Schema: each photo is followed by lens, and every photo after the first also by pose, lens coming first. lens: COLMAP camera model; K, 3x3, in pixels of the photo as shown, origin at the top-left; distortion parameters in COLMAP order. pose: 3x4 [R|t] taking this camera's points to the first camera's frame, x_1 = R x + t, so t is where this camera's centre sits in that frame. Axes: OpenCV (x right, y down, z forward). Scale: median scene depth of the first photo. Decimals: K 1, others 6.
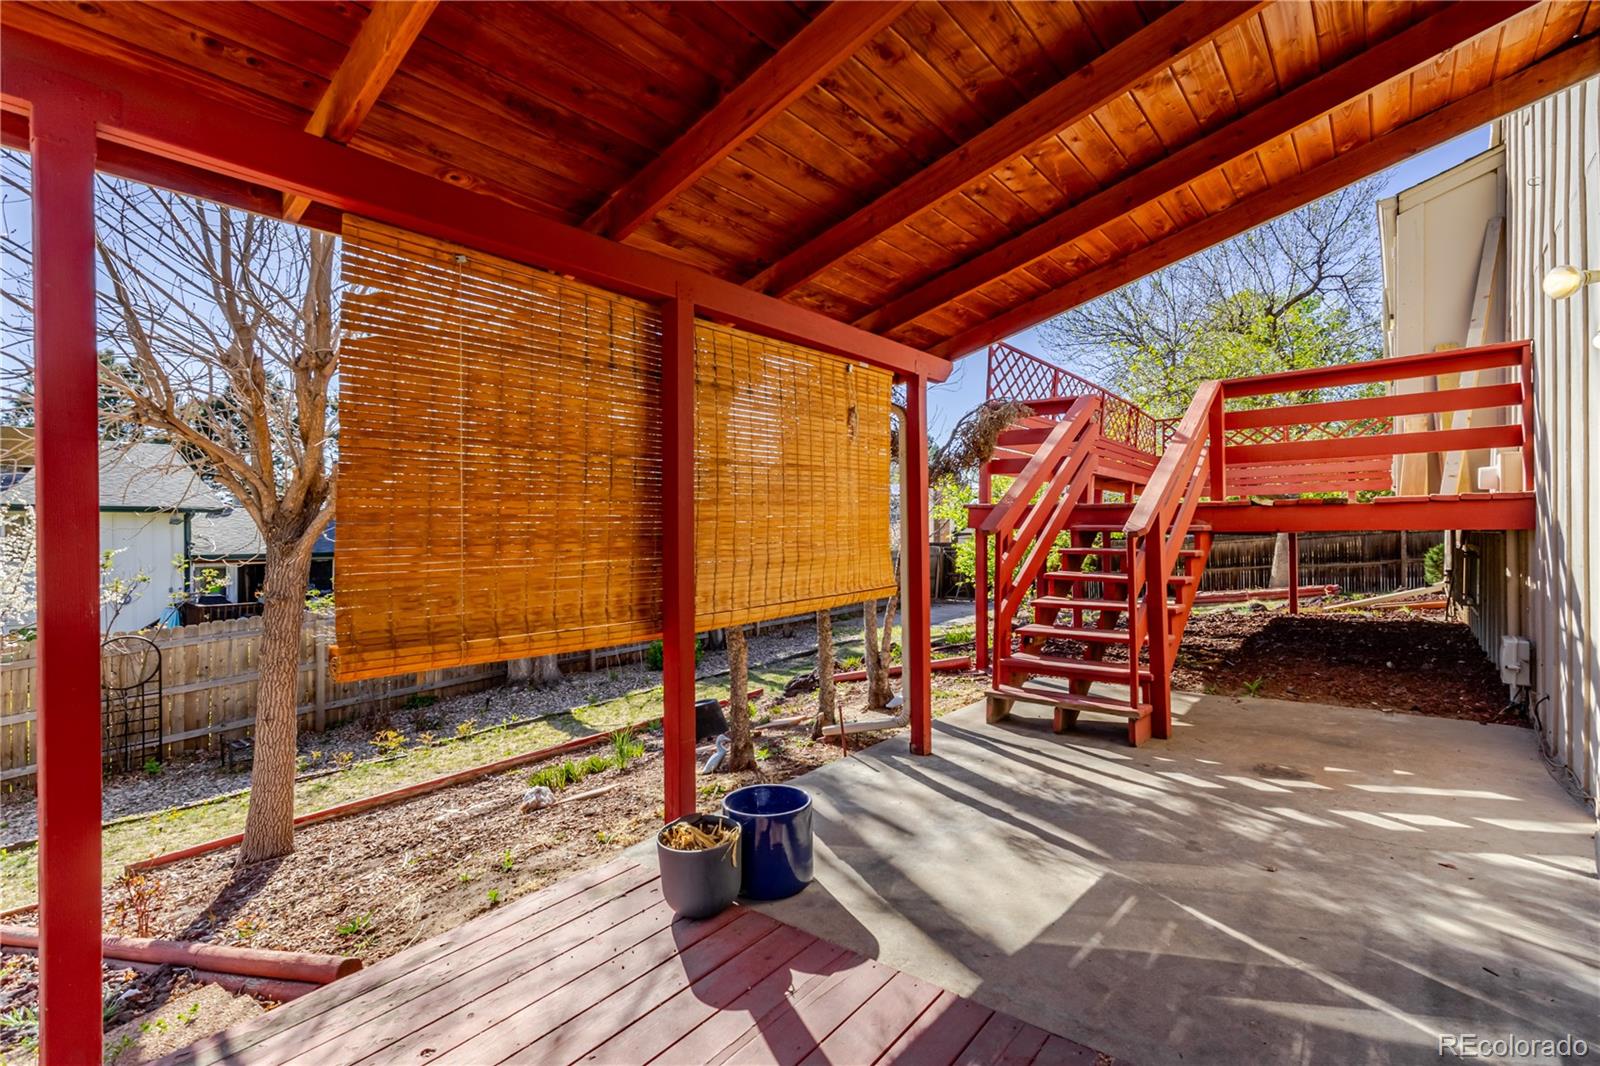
lens RADIAL K [[737.6, 0, 799.9], [0, 737.6, 530.0], [0, 0, 1]] dist [0.001370, 0.000312]
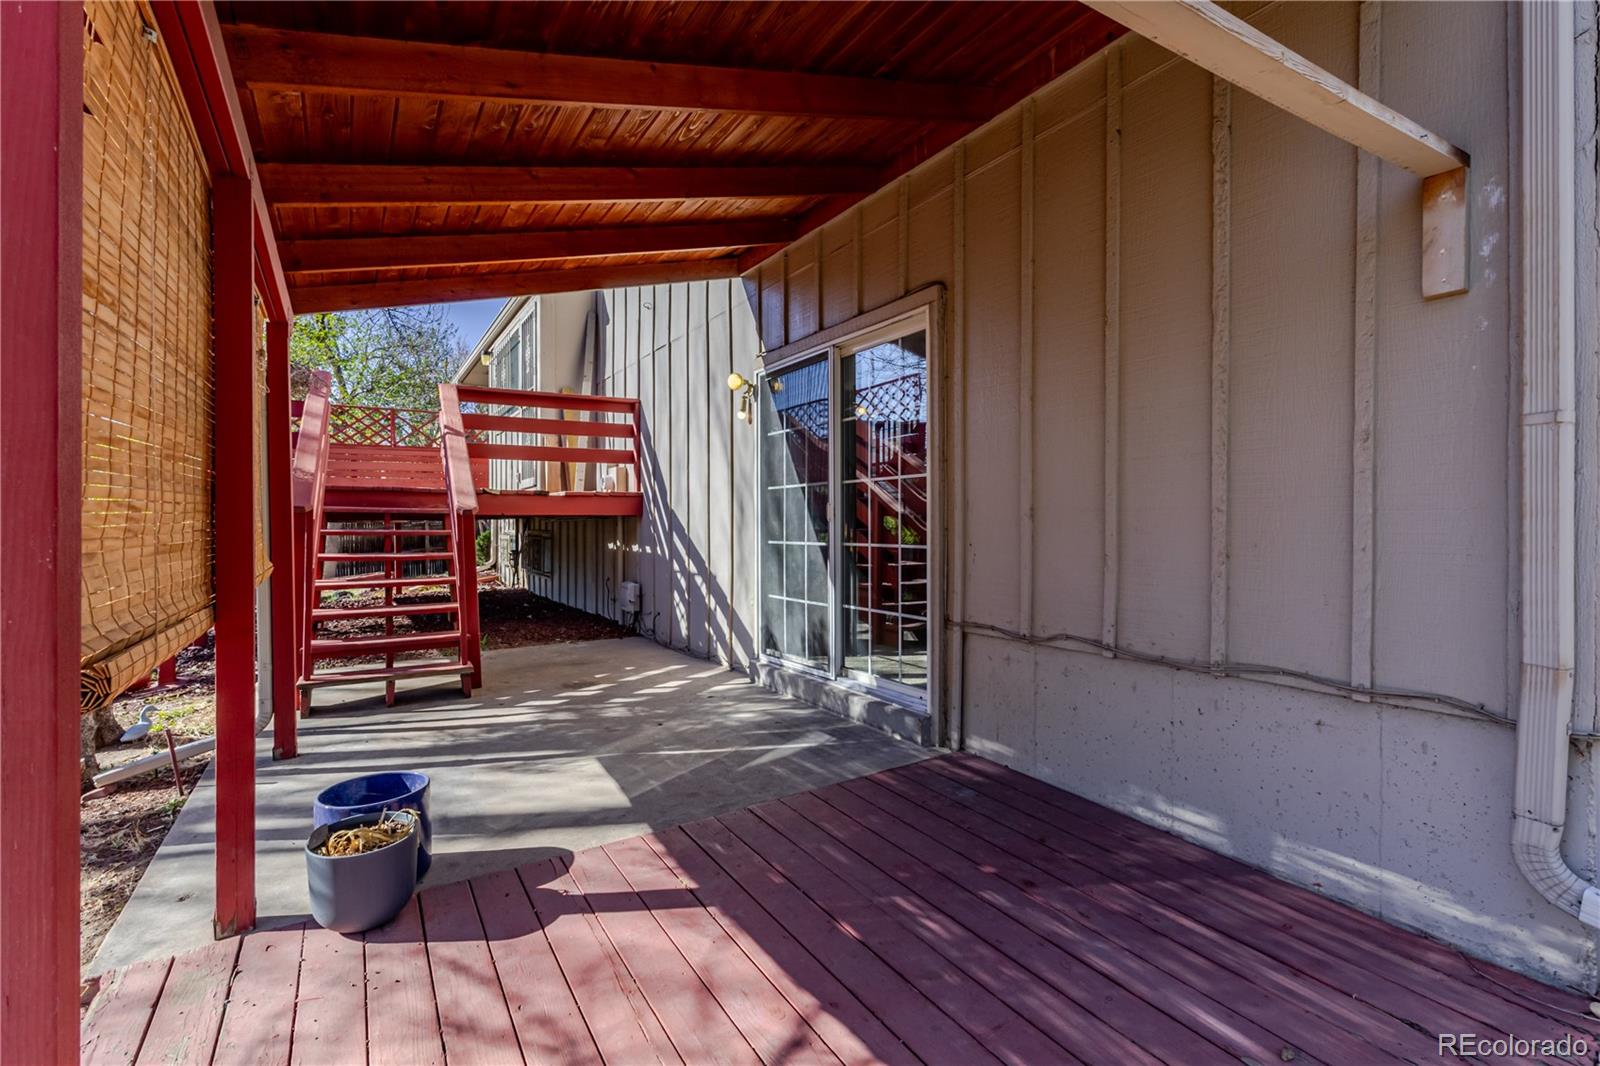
lens RADIAL K [[737.6, 0, 799.9], [0, 737.6, 530.0], [0, 0, 1]] dist [0.001370, 0.000312]
pose [[0.325115, -0.001515, 0.945673, -0.672843], [0.000888, 0.999999, 0.001296, 0.046470], [-0.945674, 0.000418, 0.325116, 0.199216]]
